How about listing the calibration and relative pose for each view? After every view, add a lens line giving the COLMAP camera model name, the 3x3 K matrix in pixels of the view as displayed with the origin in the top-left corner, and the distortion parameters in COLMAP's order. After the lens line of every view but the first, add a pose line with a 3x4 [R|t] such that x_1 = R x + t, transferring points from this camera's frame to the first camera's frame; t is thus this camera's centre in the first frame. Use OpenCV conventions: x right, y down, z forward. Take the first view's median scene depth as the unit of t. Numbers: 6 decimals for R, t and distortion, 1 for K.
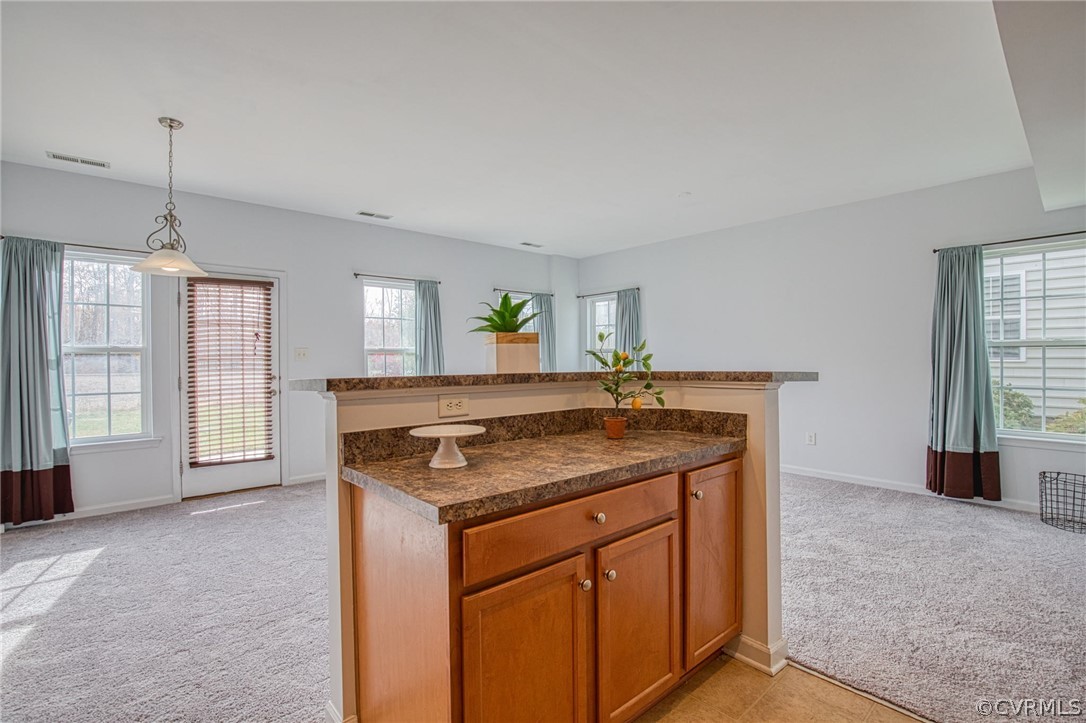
lens RADIAL K [[500.6, 0, 544.6], [0, 500.6, 360.9], [0, 0, 1]] dist [-0.038556, 0.009062]
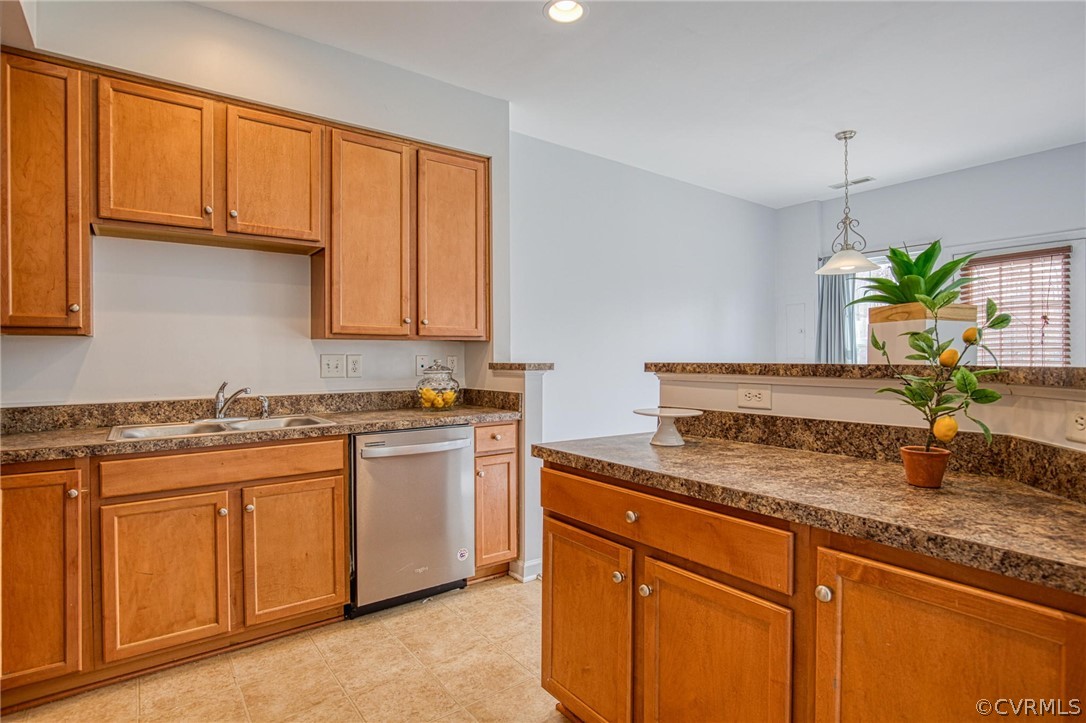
lens RADIAL K [[551.1, 0, 543.0], [0, 551.1, 361.5], [0, 0, 1]] dist [-0.021233, 0.001592]
pose [[-0.093893, 0.013249, -0.995494, 0.383030], [-0.000147, 0.999911, 0.013322, 0.005178], [0.995582, 0.001397, -0.093883, 0.315462]]
